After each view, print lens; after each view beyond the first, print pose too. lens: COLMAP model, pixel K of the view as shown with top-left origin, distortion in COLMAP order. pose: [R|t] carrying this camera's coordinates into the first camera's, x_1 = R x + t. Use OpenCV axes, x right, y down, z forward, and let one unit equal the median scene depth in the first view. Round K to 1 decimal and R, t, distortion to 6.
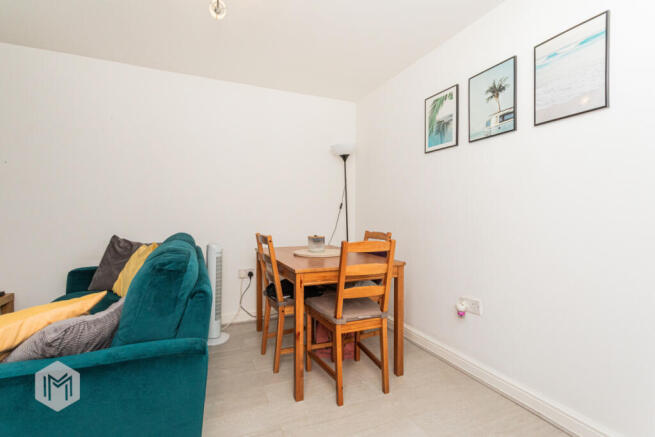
lens RADIAL K [[311.0, 0, 327.5], [0, 311.0, 218.5], [0, 0, 1]] dist [0.001896, 0.000193]
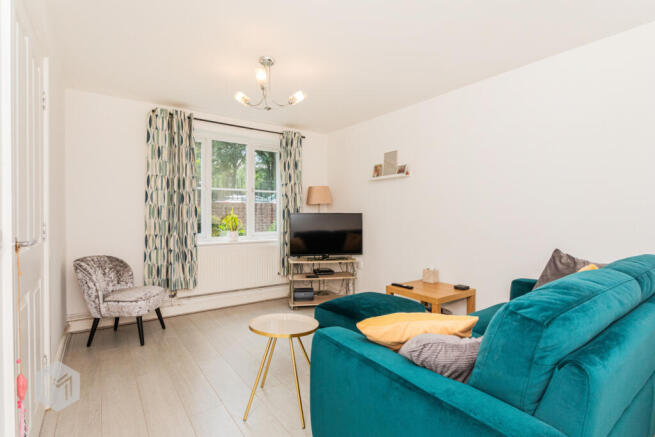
lens RADIAL K [[317.1, 0, 327.5], [0, 317.1, 218.5], [0, 0, 1]] dist [-0.002251, -0.000094]
pose [[0.219750, 0.005935, -0.975538, 0.059161], [-0.013907, 0.999899, 0.002951, -0.030955], [0.975457, 0.012918, 0.219810, 0.193824]]
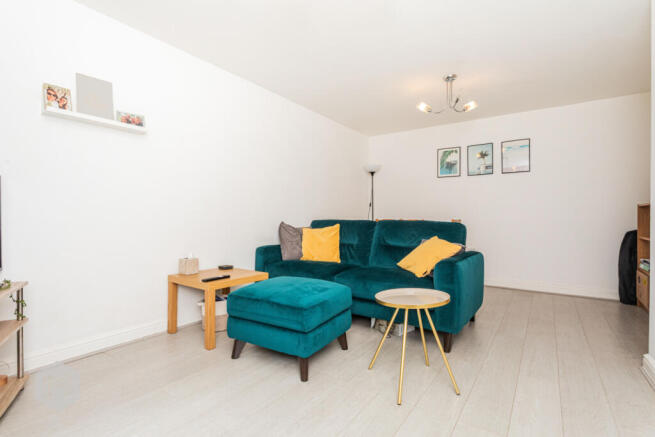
lens RADIAL K [[317.1, 0, 327.5], [0, 317.1, 218.5], [0, 0, 1]] dist [-0.002251, -0.000094]
pose [[0.849769, 0.000430, 0.527155, -1.465241], [0.006397, 0.999918, -0.011128, 0.067014], [-0.527116, 0.012829, 0.849696, -0.331185]]
